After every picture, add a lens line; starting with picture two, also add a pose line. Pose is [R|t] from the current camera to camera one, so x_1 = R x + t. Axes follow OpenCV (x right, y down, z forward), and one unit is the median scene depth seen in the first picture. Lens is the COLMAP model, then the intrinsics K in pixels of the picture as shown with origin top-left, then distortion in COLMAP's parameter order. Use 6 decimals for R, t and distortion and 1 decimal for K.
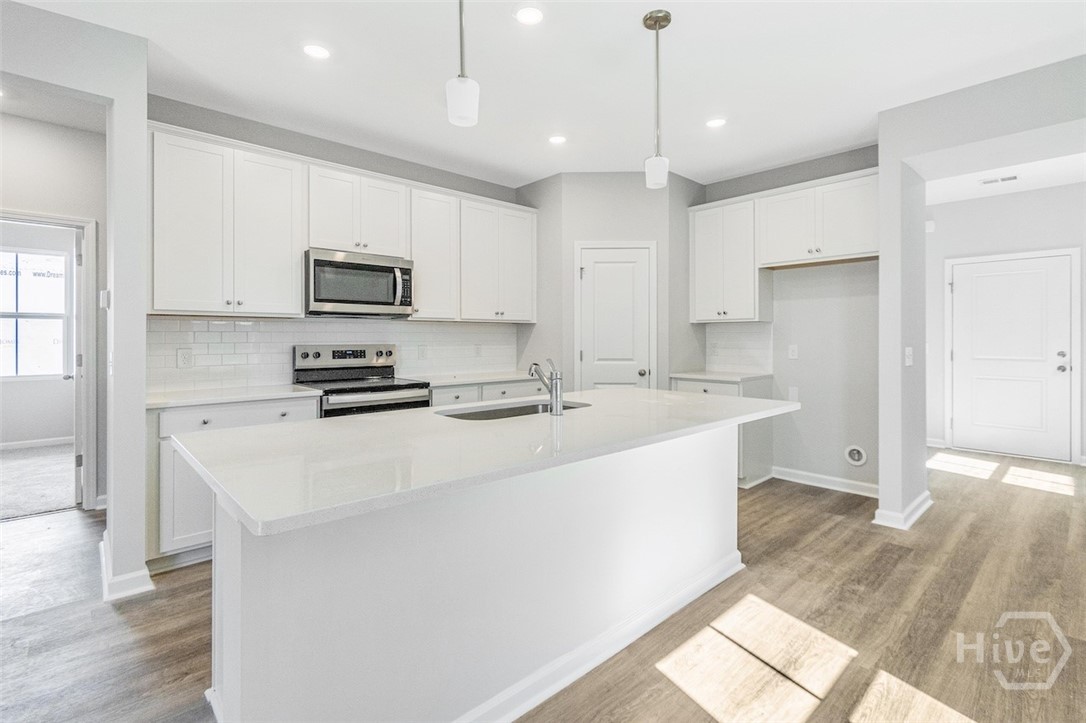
lens RADIAL K [[497.6, 0, 544.5], [0, 497.6, 348.4], [0, 0, 1]] dist [-0.000375, -0.000031]
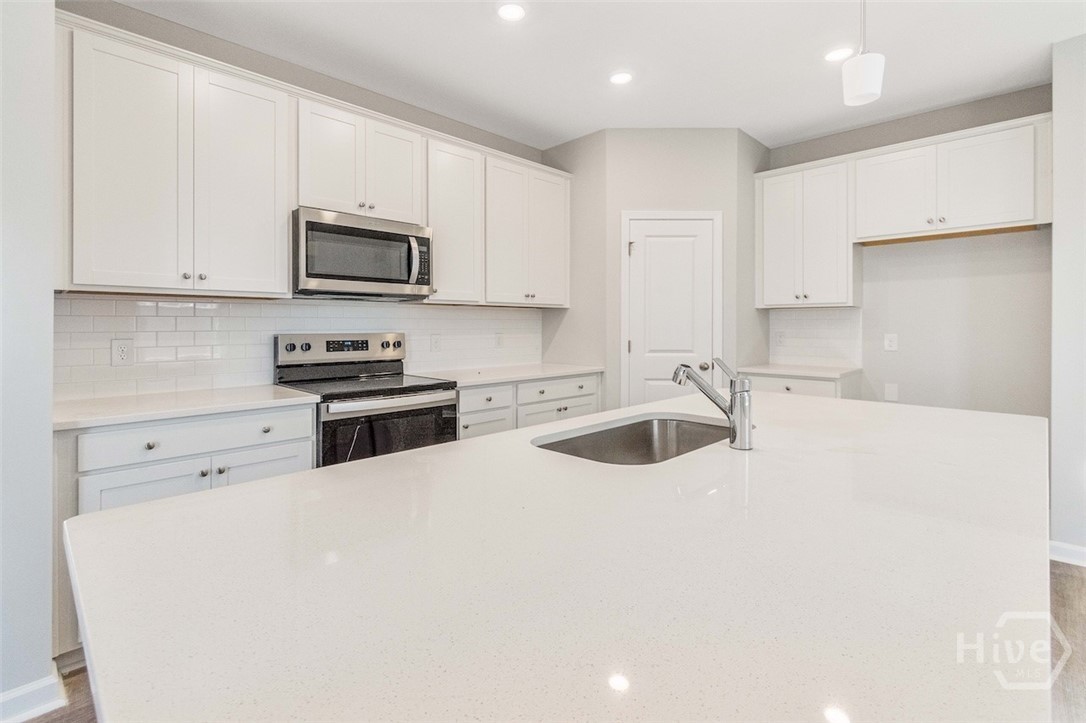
lens RADIAL K [[508.4, 0, 570.8], [0, 508.4, 334.1], [0, 0, 1]] dist [0.002465, 0.000183]
pose [[0.996423, 0.000149, 0.084500, -0.111747], [0.000109, 0.999995, -0.003048, -0.004180], [-0.084500, 0.003046, 0.996419, 0.171583]]
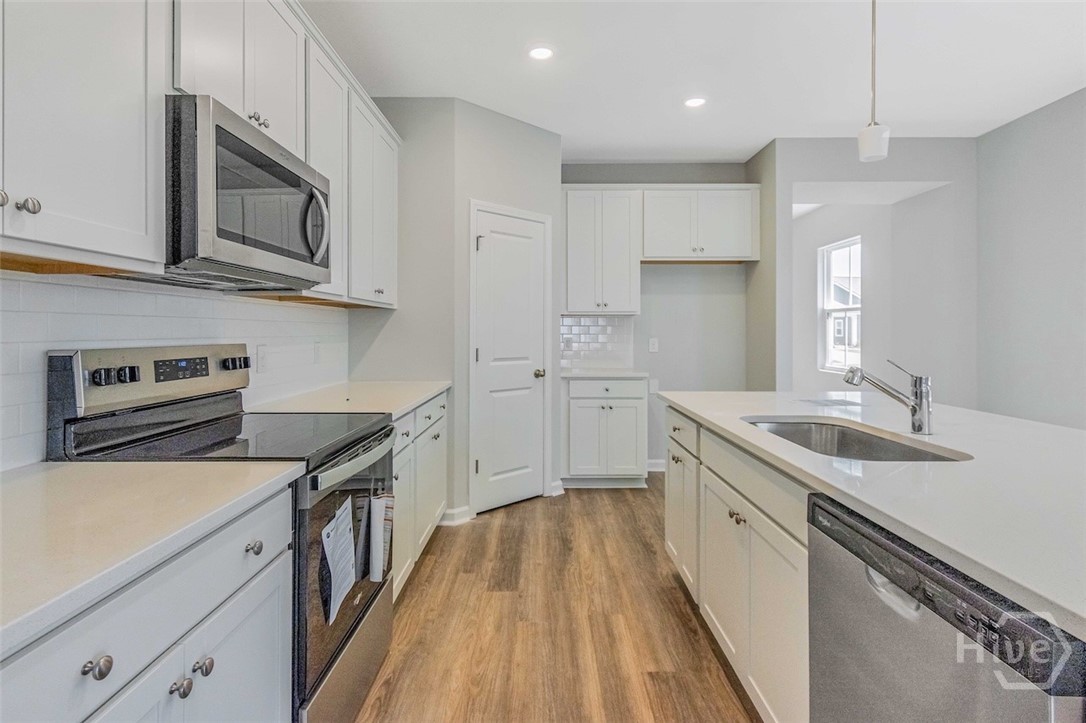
lens RADIAL K [[530.2, 0, 542.3], [0, 530.2, 331.6], [0, 0, 1]] dist [-0.000379, -0.000007]
pose [[0.675914, 0.000252, 0.736980, -0.536569], [0.015433, 0.999776, -0.014497, -0.008701], [-0.736819, 0.021173, 0.675759, 0.483393]]
